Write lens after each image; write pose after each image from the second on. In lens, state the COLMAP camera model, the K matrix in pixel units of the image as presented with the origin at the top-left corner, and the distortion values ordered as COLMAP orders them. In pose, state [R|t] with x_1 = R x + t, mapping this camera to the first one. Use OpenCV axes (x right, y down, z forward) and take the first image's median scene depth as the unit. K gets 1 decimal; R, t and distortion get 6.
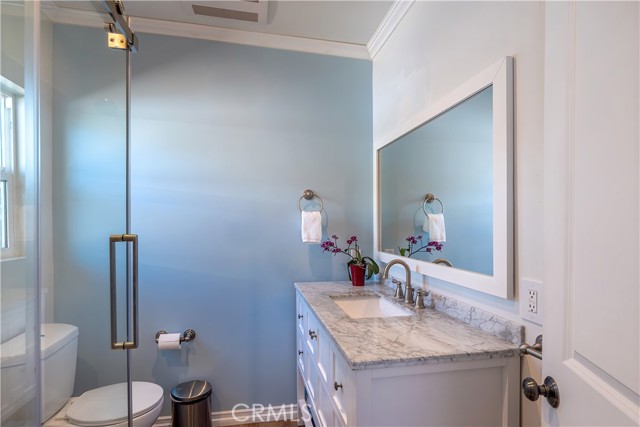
lens RADIAL K [[332.2, 0, 319.3], [0, 332.2, 221.1], [0, 0, 1]] dist [-0.003079, -0.001100]
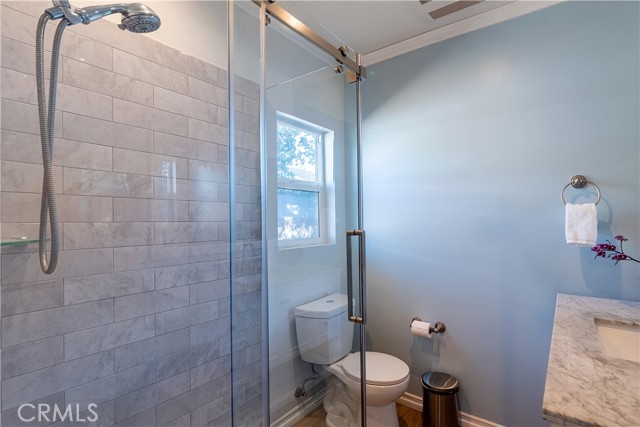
lens RADIAL K [[319.9, 0, 320.0], [0, 319.9, 213.5], [0, 0, 1]] dist [-0.001383, -0.000541]
pose [[0.661104, -0.020846, -0.750004, 0.132270], [0.013956, 0.999783, -0.015487, -0.003013], [0.750164, -0.000229, 0.661252, 0.063627]]
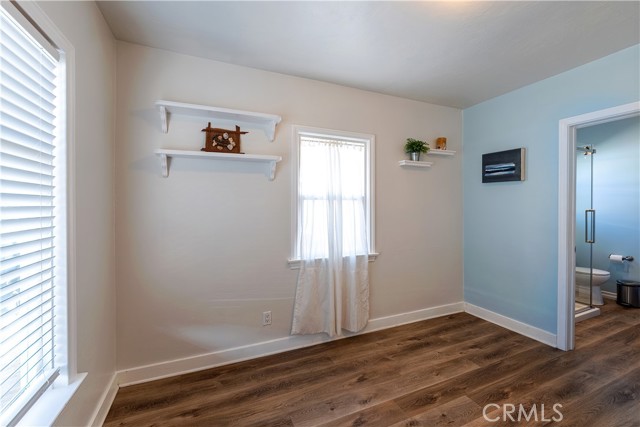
lens RADIAL K [[256.4, 0, 320.0], [0, 256.4, 213.5], [0, 0, 1]] dist [0.001067, 0.000189]
pose [[0.220713, 0.005449, -0.975324, 0.879375], [0.014772, 0.999851, 0.008929, 0.007895], [0.975227, -0.016378, 0.220600, -1.469552]]
